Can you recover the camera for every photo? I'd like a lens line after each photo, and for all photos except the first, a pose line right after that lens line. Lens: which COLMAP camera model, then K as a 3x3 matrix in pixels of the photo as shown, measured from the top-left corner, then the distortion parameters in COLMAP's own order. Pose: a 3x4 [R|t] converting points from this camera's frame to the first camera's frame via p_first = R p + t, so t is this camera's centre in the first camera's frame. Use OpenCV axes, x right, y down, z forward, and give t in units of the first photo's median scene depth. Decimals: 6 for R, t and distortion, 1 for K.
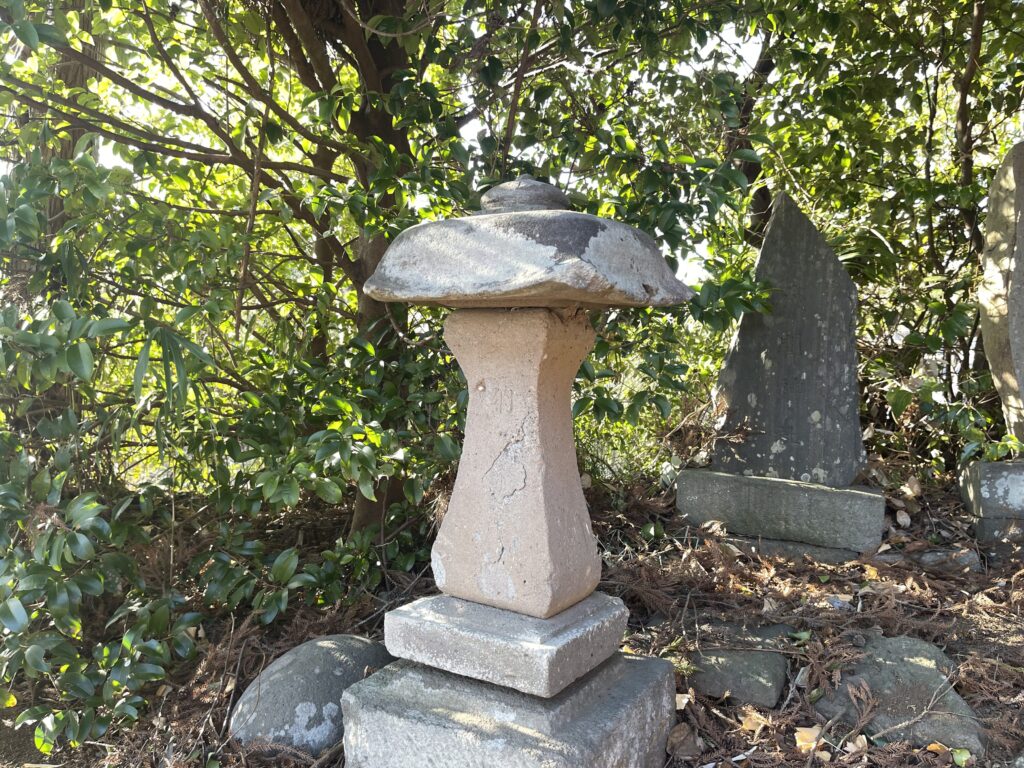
lens RADIAL K [[762.9, 0, 515.5], [0, 762.9, 386.4], [0, 0, 1]] dist [0.060271, -0.065442]
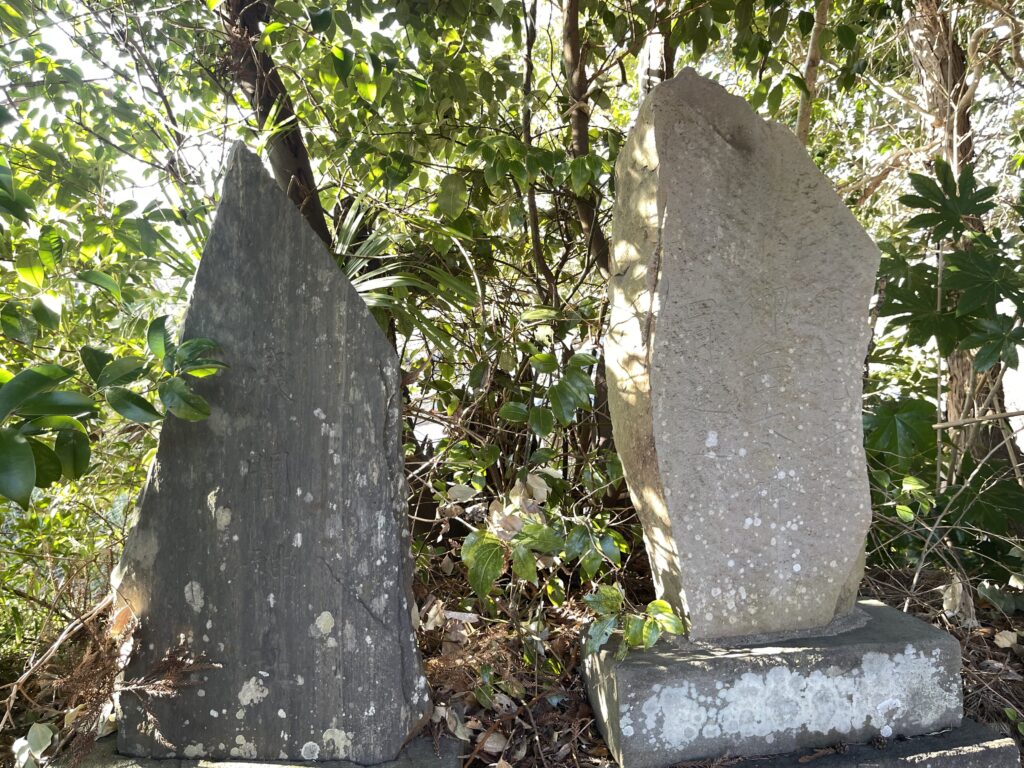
lens RADIAL K [[762.9, 0, 503.7], [0, 762.9, 383.6], [0, 0, 1]] dist [0.060271, -0.065442]
pose [[0.912091, -0.056985, 0.406009, 0.305845], [0.035204, 0.997522, 0.060922, -0.134717], [-0.408475, -0.041274, 0.911836, 0.523376]]
